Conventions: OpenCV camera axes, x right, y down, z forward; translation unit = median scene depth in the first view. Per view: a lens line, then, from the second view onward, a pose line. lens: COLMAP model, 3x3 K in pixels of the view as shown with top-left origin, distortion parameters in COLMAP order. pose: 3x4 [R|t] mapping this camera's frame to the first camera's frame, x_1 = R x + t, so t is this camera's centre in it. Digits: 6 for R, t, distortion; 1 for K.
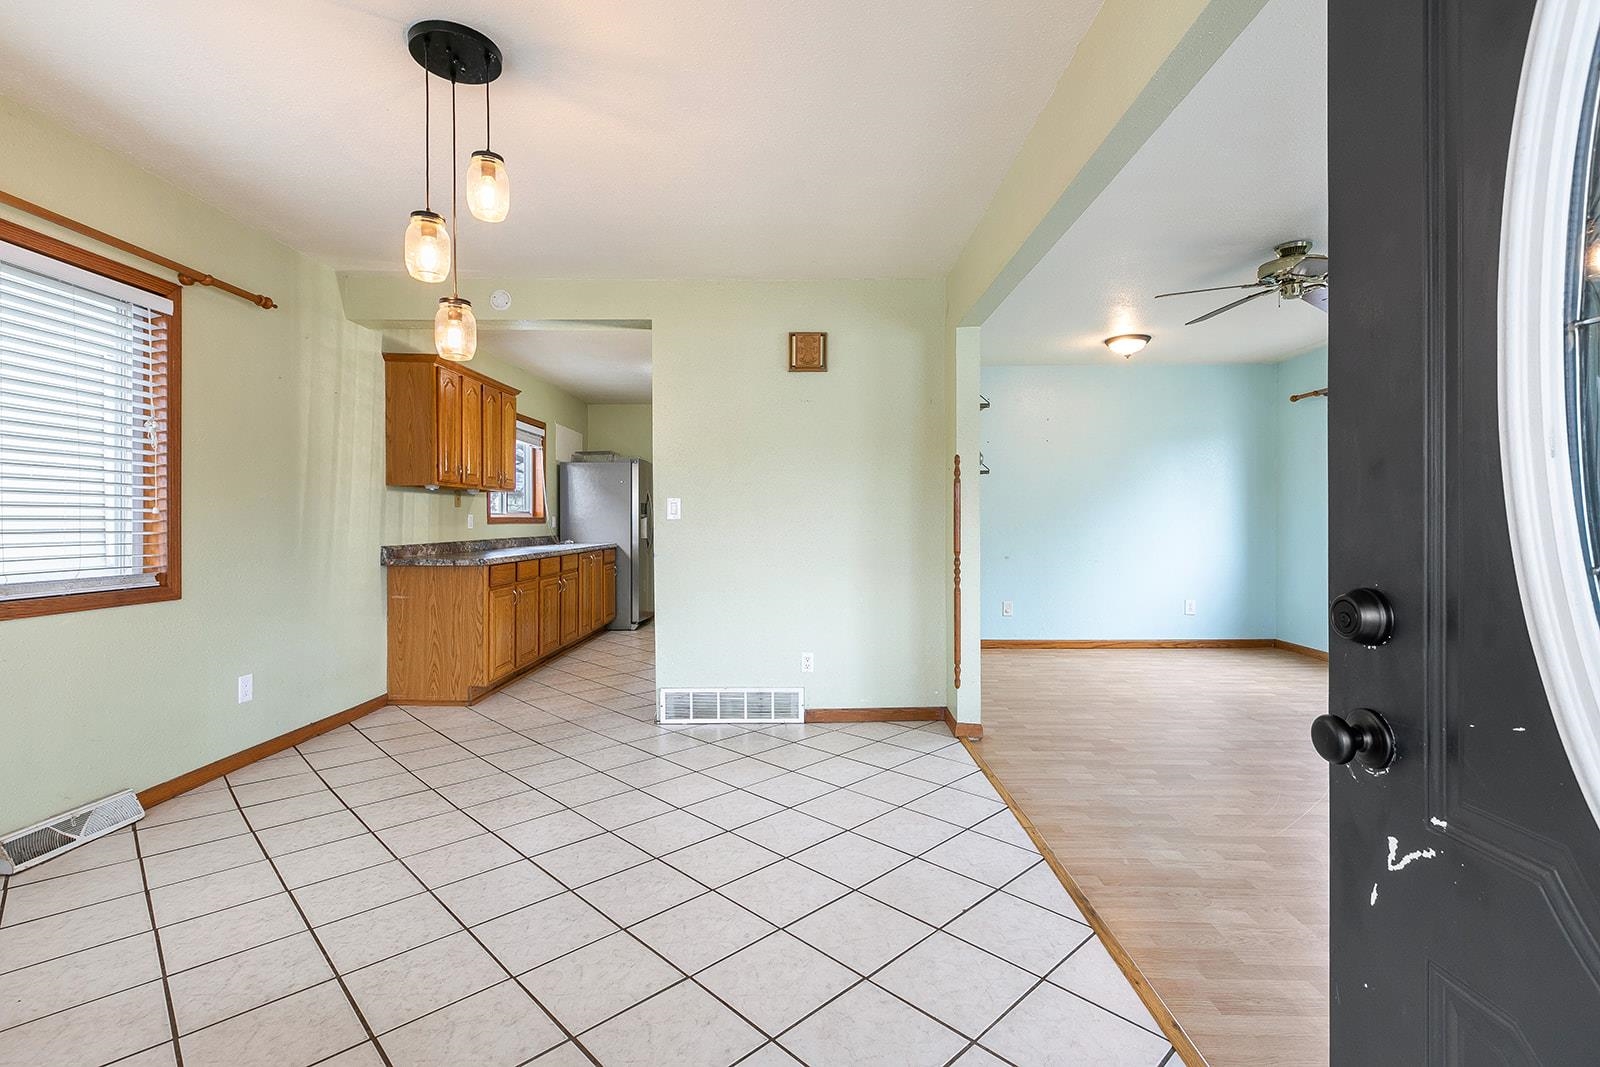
lens RADIAL K [[731.3, 0, 822.8], [0, 731.3, 510.5], [0, 0, 1]] dist [0.005937, -0.000588]
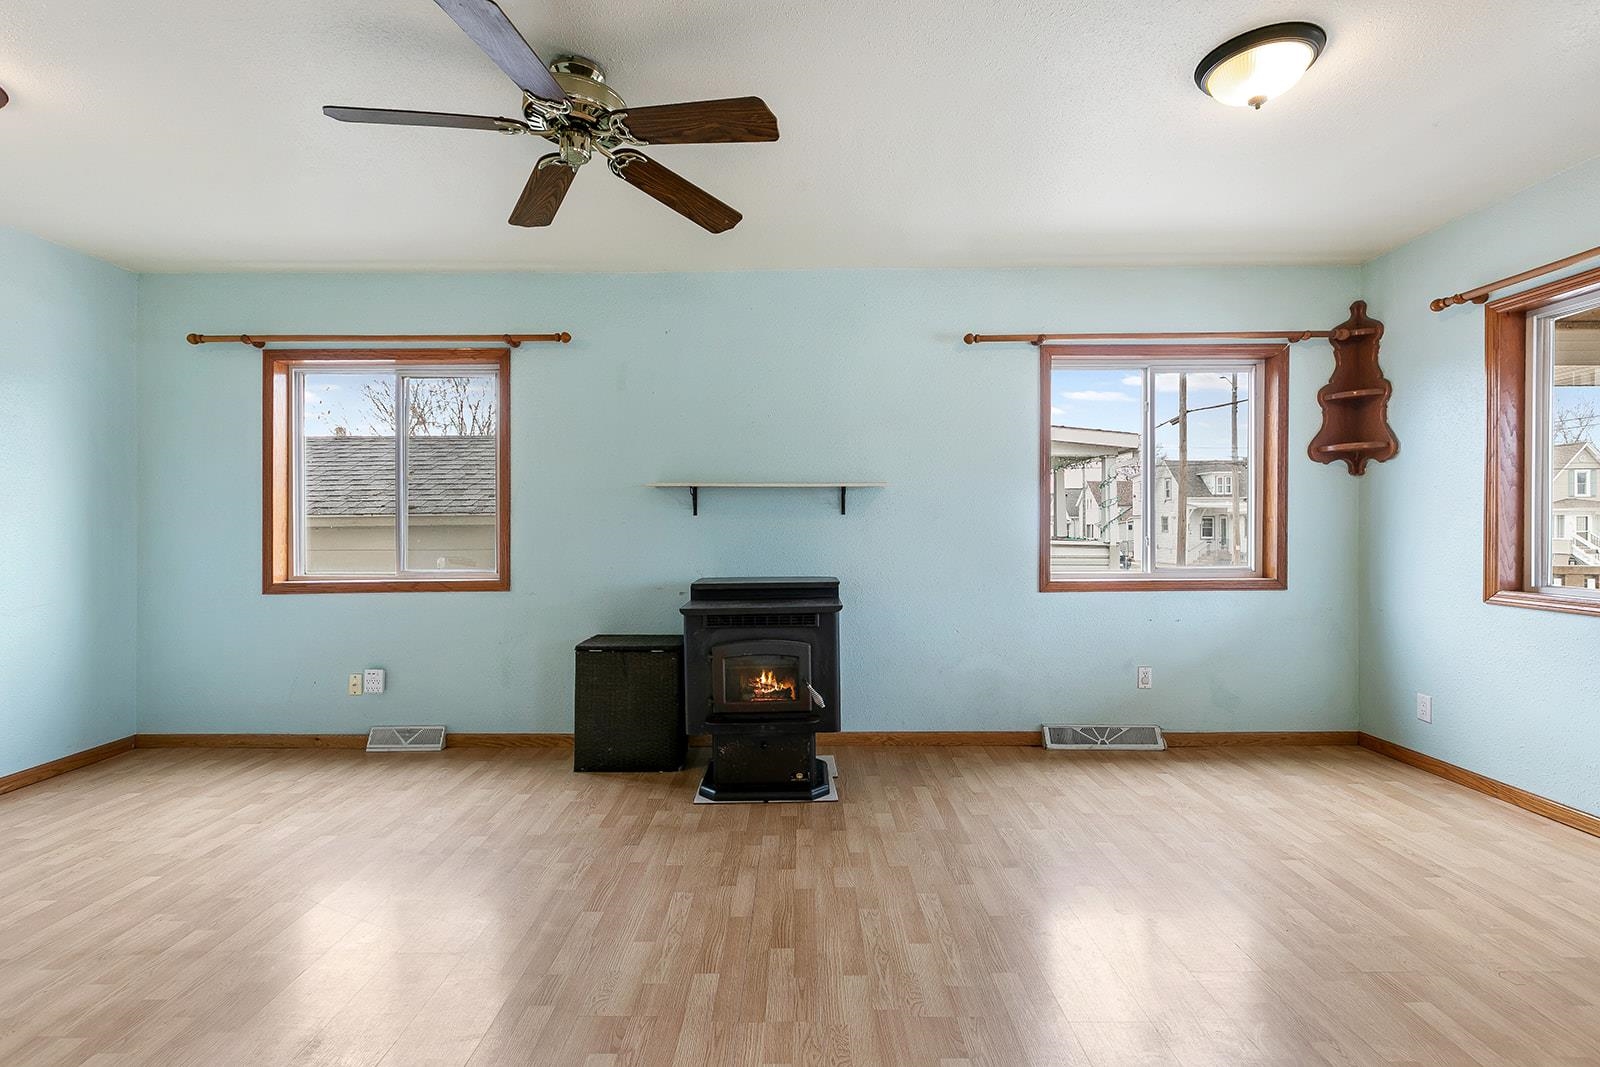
lens RADIAL K [[731.3, 0, 797.8], [0, 731.3, 533.3], [0, 0, 1]] dist [0.005937, -0.000588]
pose [[0.021007, -0.005020, 0.999767, 0.055882], [-0.006976, 0.999962, 0.005168, 0.005189], [-0.999755, -0.007083, 0.020971, 0.734580]]
